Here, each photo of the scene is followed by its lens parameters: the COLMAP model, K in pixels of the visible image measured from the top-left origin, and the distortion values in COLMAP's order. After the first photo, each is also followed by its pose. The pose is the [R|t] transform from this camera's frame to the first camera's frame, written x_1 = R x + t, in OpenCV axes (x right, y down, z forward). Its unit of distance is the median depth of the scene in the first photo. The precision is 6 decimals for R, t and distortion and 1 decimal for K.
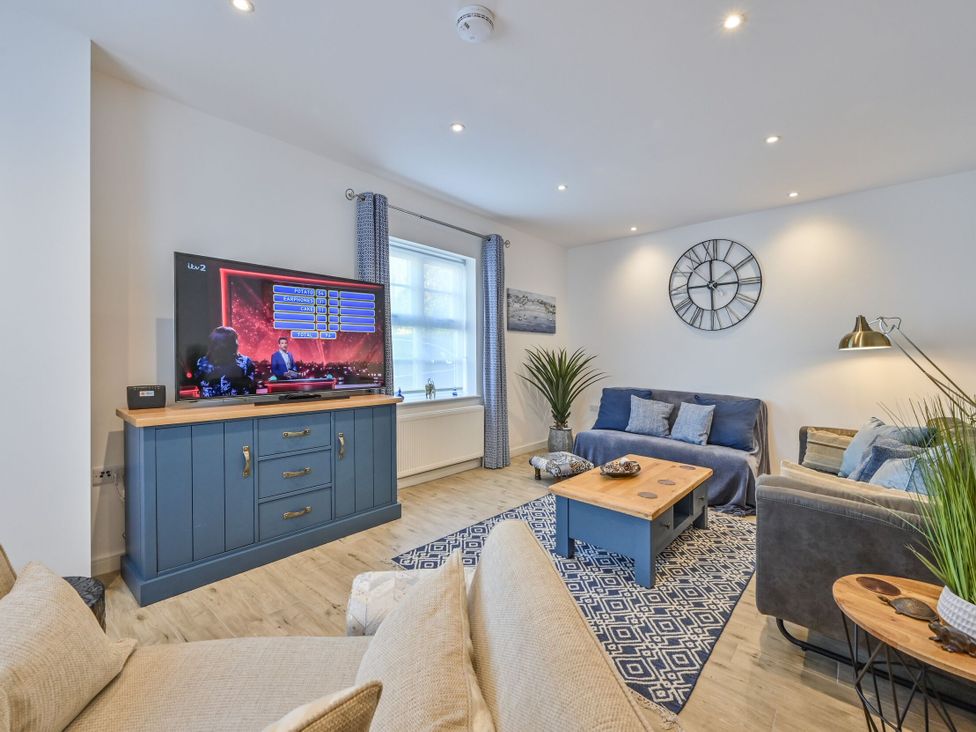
lens RADIAL K [[441.4, 0, 483.9], [0, 441.4, 357.4], [0, 0, 1]] dist [0.003480, 0.000756]
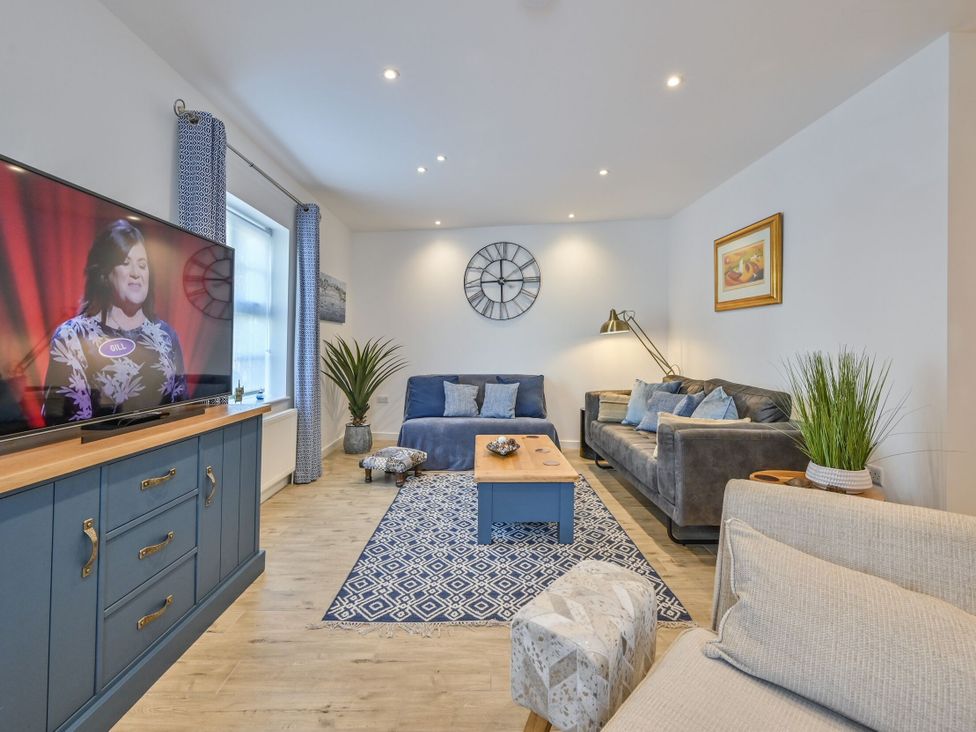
lens RADIAL K [[441.4, 0, 487.5], [0, 441.4, 348.2], [0, 0, 1]] dist [0.003480, 0.000756]
pose [[0.761836, -0.034713, 0.646839, -0.402629], [0.038220, 0.999232, 0.008609, 0.003460], [-0.646641, 0.018164, 0.762578, 0.207866]]
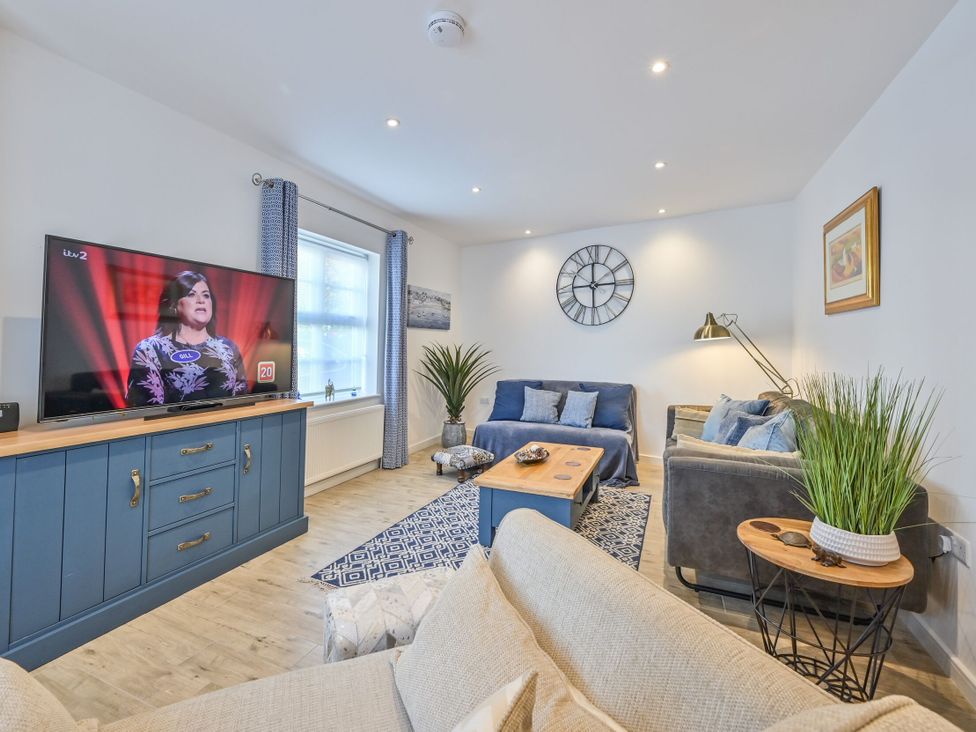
lens RADIAL K [[441.4, 0, 485.1], [0, 441.4, 347.9], [0, 0, 1]] dist [0.003480, 0.000756]
pose [[0.957881, -0.024013, 0.286158, -0.106877], [0.027413, 0.999593, -0.007881, -0.003491], [-0.285853, 0.015393, 0.958150, 0.004248]]
